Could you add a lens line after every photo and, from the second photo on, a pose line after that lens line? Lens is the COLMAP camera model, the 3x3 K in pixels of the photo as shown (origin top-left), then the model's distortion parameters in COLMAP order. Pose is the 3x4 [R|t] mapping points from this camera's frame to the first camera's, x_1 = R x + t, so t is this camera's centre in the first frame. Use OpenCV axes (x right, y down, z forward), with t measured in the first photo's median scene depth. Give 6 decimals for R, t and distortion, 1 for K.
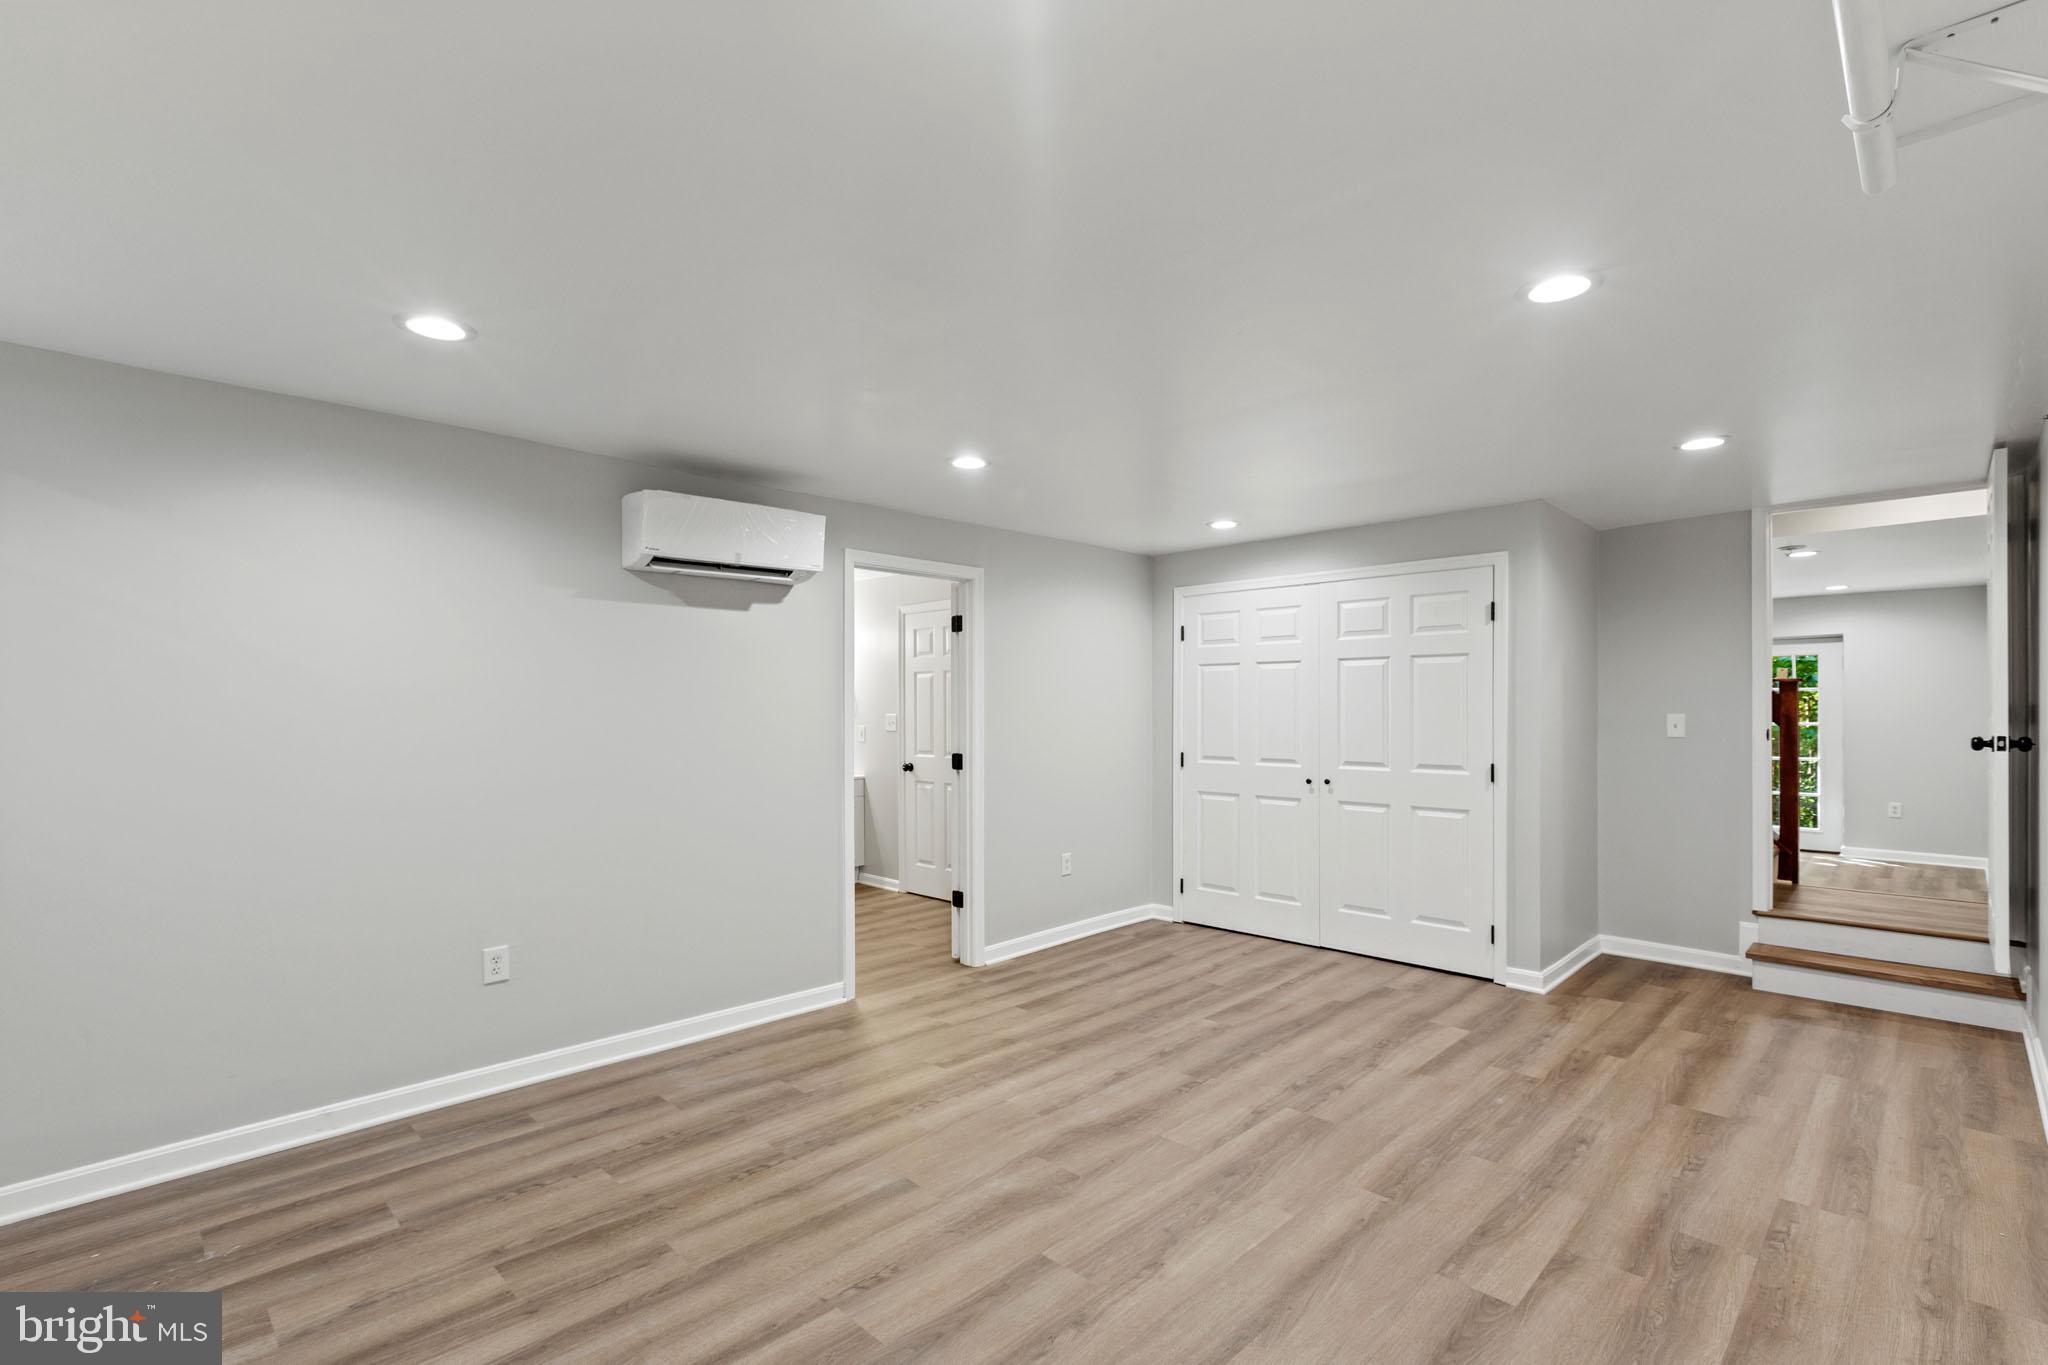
lens RADIAL K [[919.7, 0, 1019.3], [0, 919.7, 688.7], [0, 0, 1]] dist [-0.001257, 0.000333]
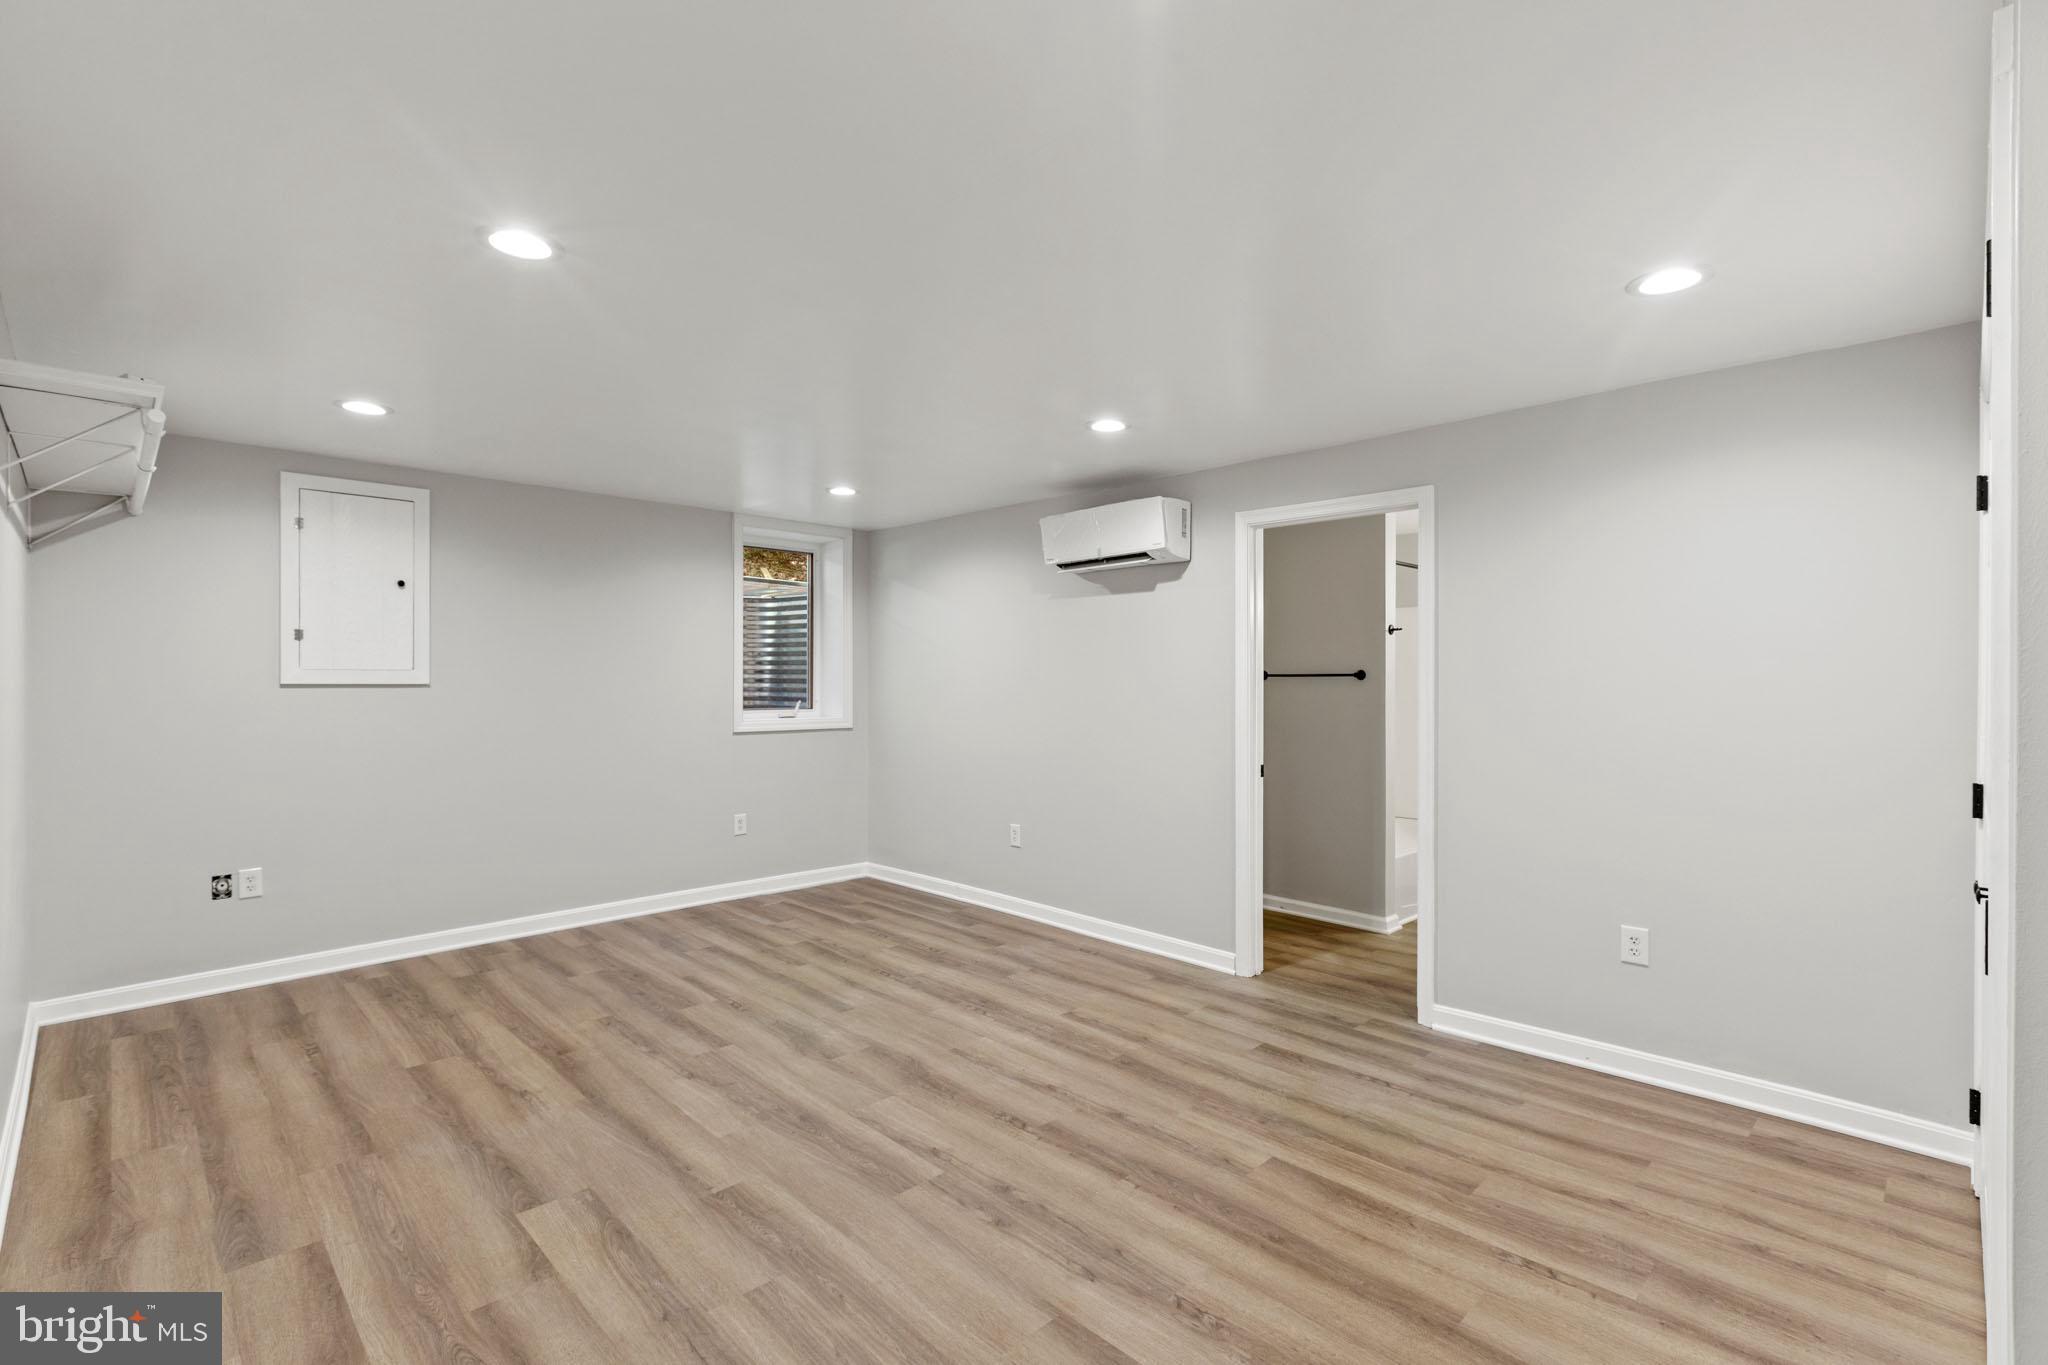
lens RADIAL K [[919.7, 0, 1028.6], [0, 919.7, 676.7], [0, 0, 1]] dist [-0.001257, 0.000333]
pose [[0.005994, 0.001666, -0.999981, 1.045072], [0.019644, 0.999805, 0.001784, 0.020868], [0.999789, -0.019655, 0.005960, 1.027883]]
